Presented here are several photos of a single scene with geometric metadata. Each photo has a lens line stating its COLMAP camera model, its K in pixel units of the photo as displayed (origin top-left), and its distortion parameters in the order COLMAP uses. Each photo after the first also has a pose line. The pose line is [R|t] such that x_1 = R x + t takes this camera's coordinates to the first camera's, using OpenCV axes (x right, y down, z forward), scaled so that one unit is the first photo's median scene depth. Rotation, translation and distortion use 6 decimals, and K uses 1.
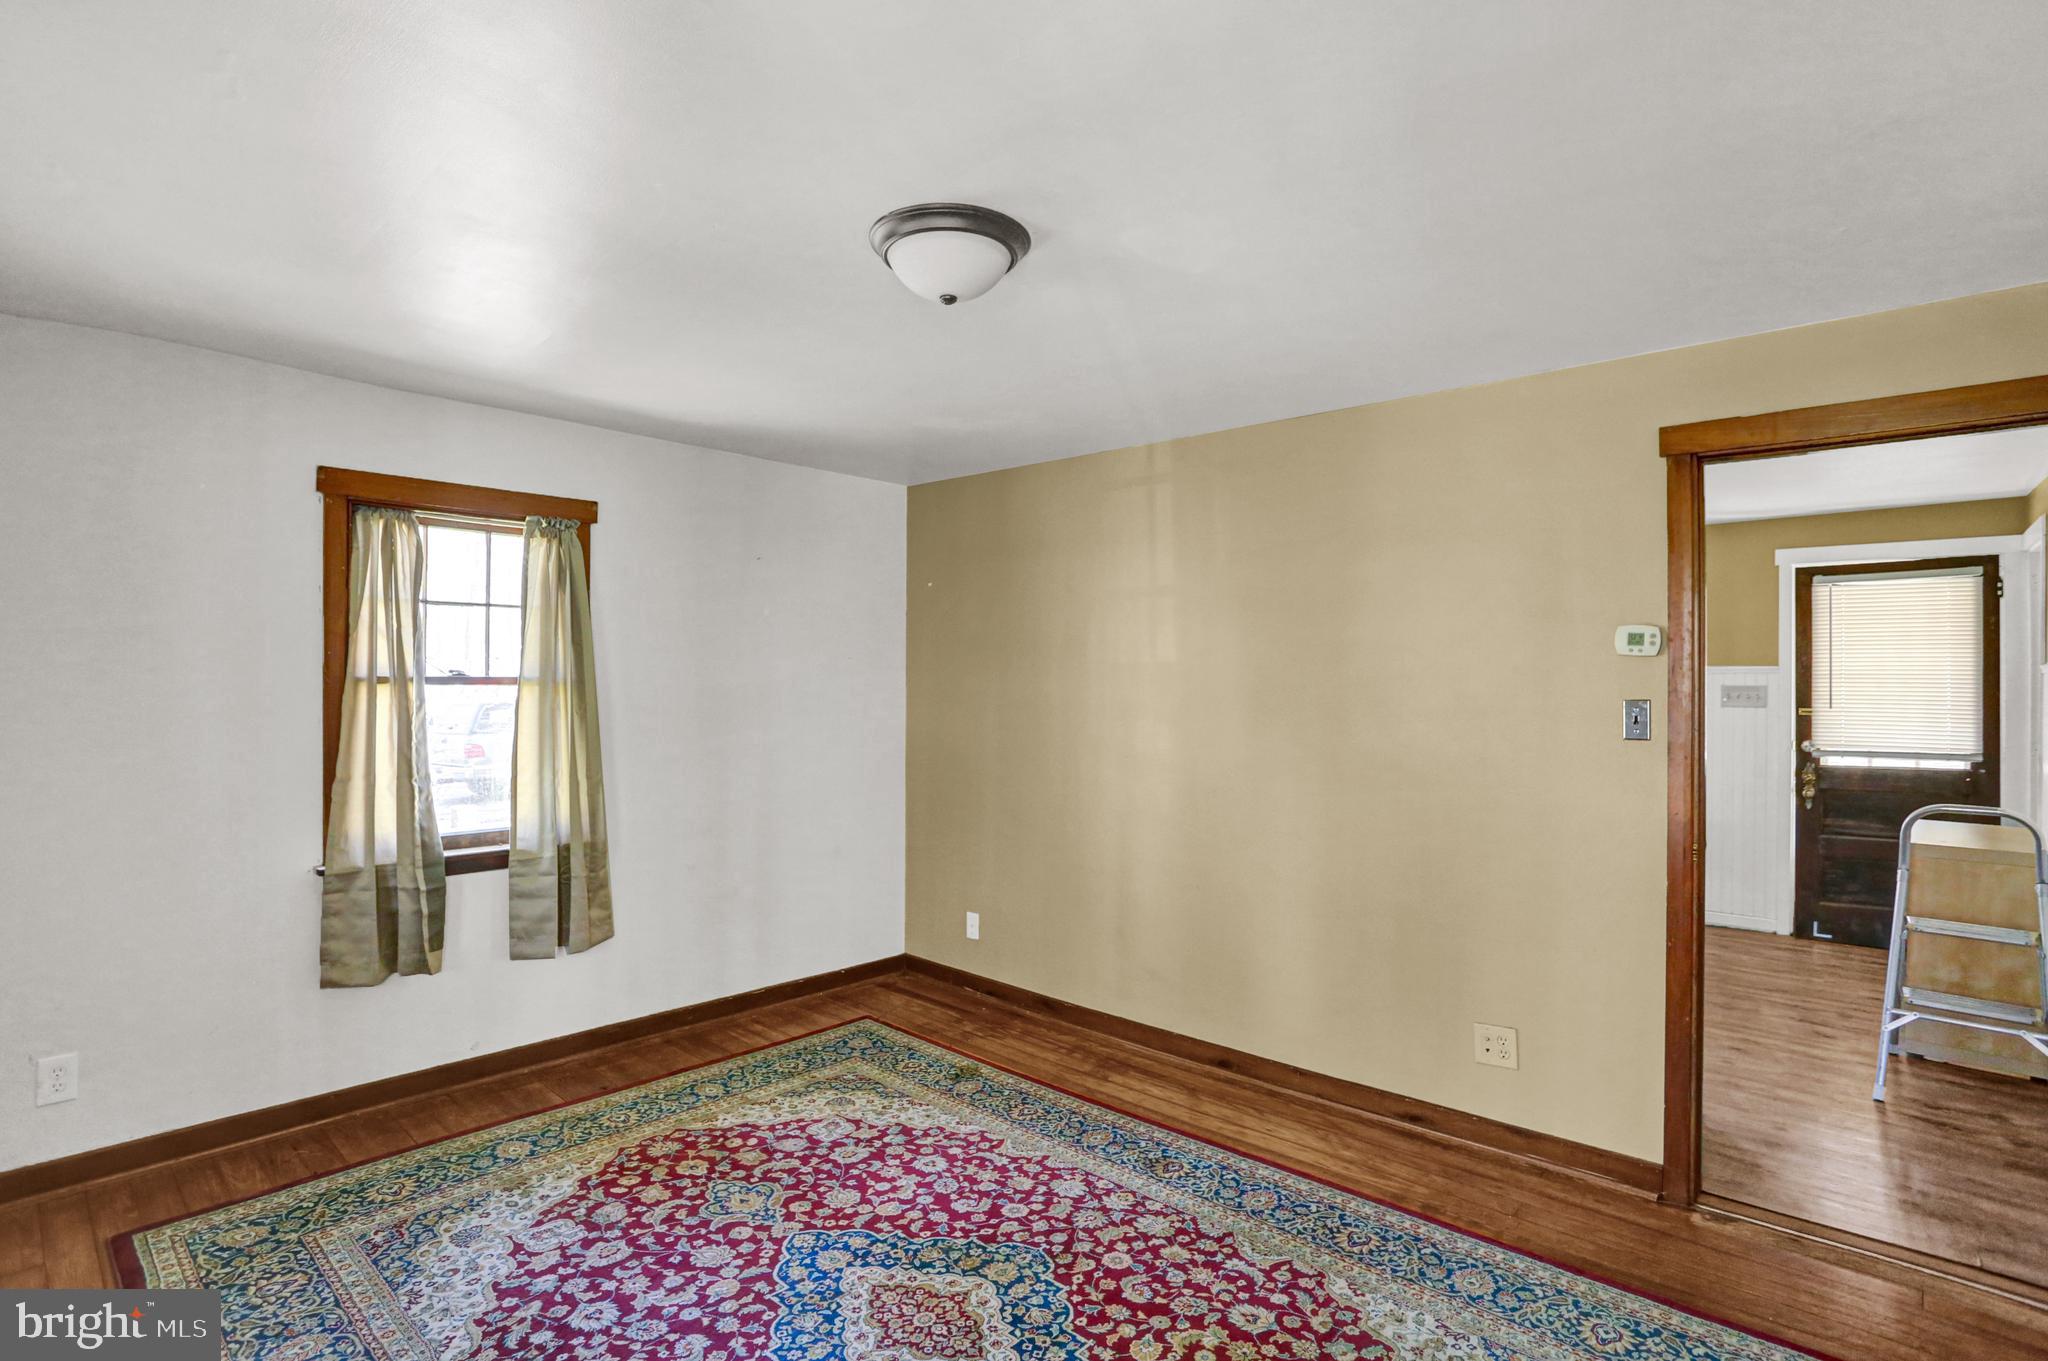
lens RADIAL K [[1015.0, 0, 1002.8], [0, 1015.0, 675.9], [0, 0, 1]] dist [-0.062737, 0.022082]
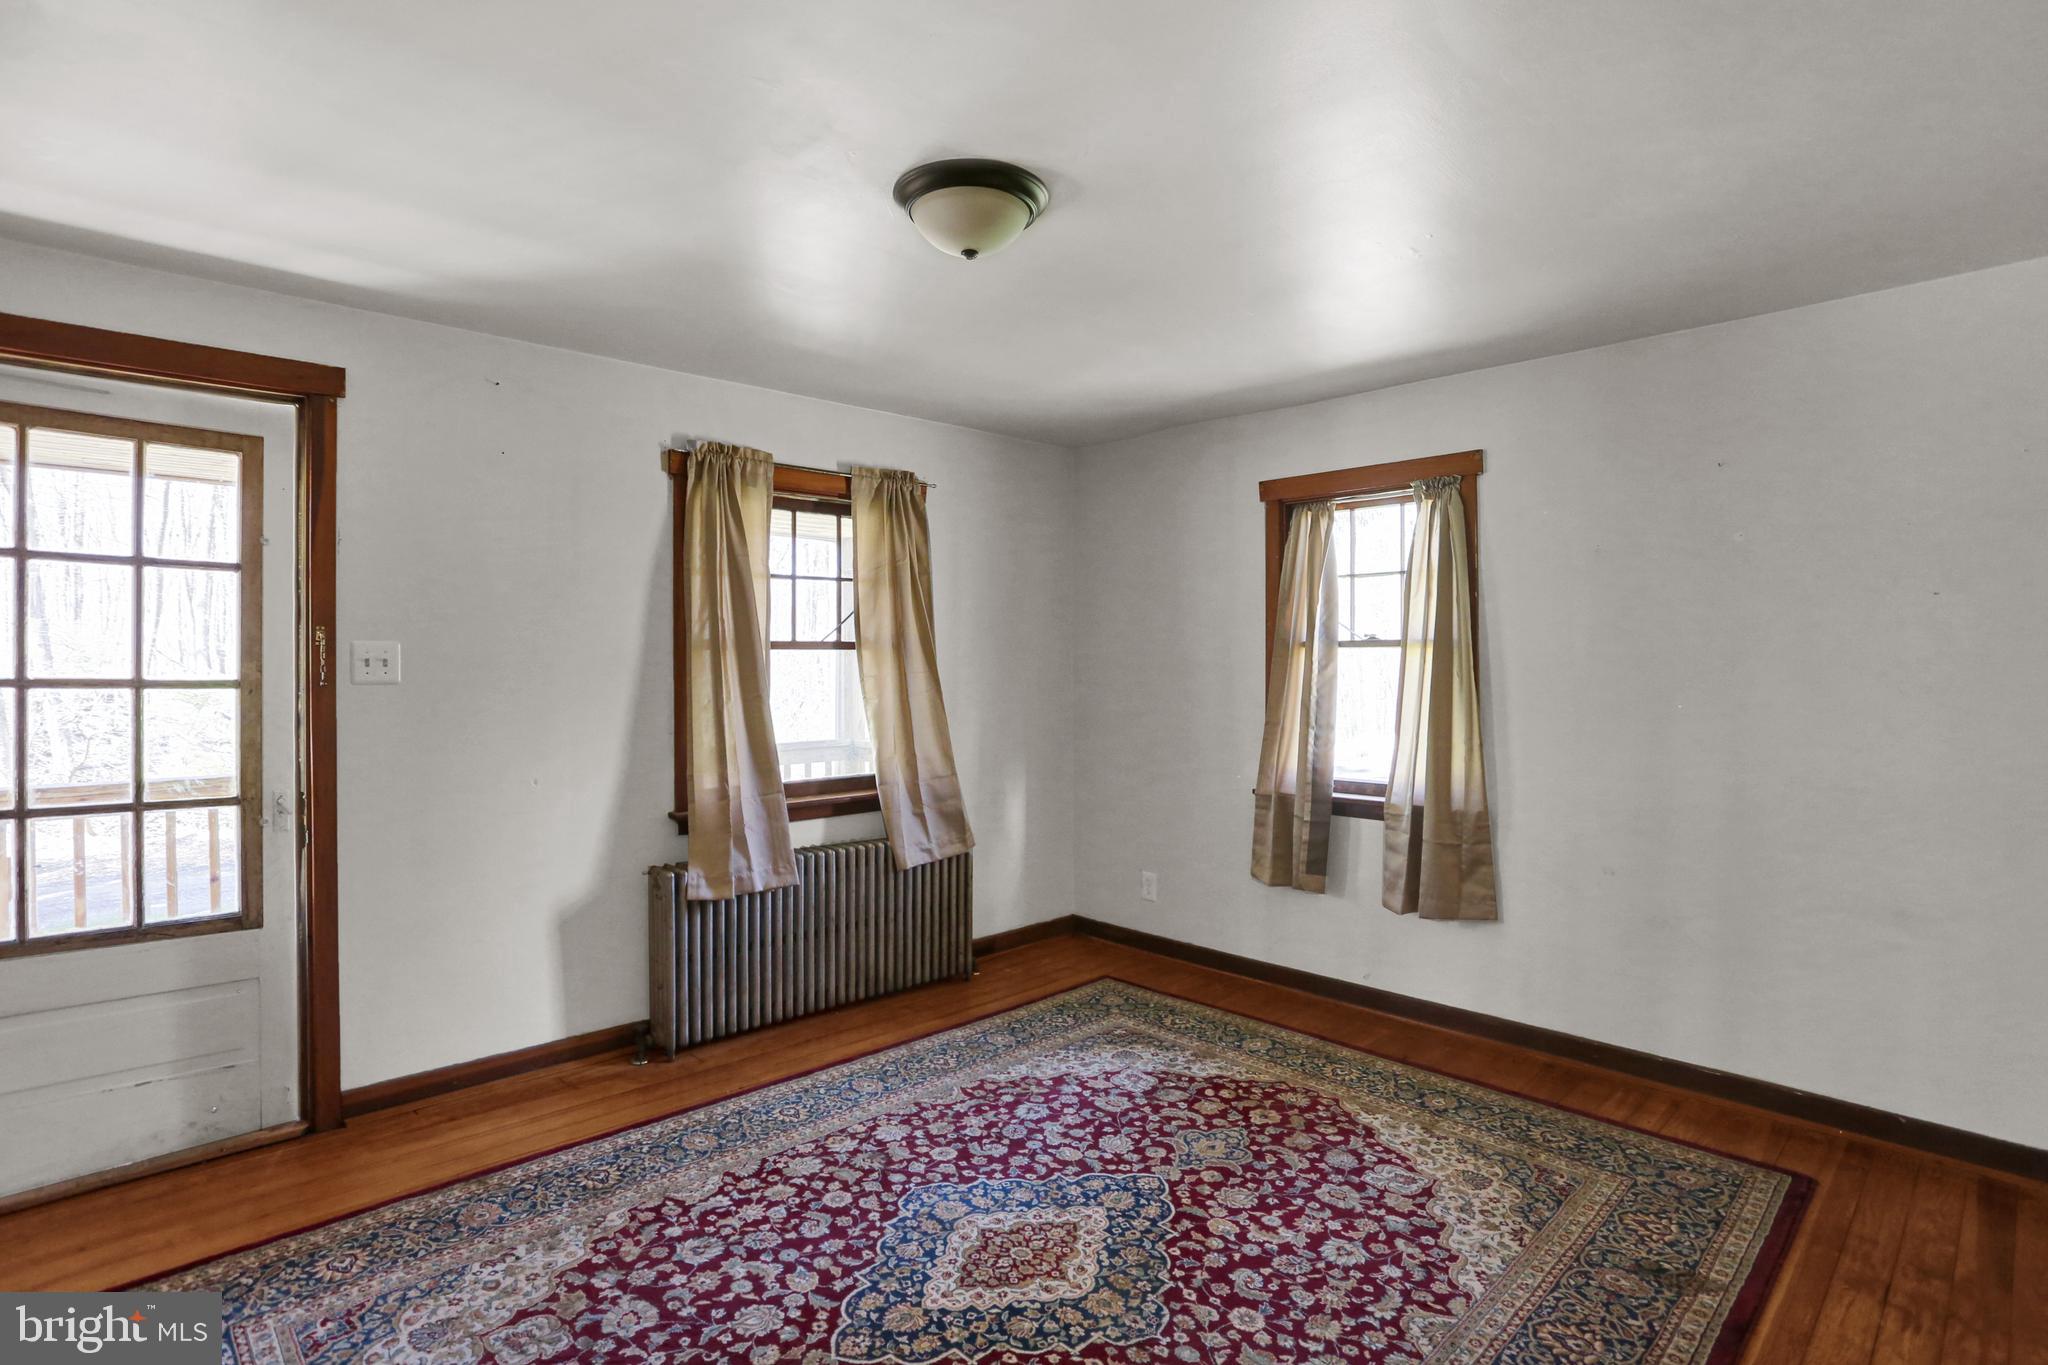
lens RADIAL K [[1015.0, 0, 1013.8], [0, 1015.0, 687.3], [0, 0, 1]] dist [-0.062737, 0.022082]
pose [[-0.071448, 0.013673, -0.997351, 0.699117], [0.003322, 0.999904, 0.013470, 0.042410], [0.997439, -0.002351, -0.071486, 0.801899]]
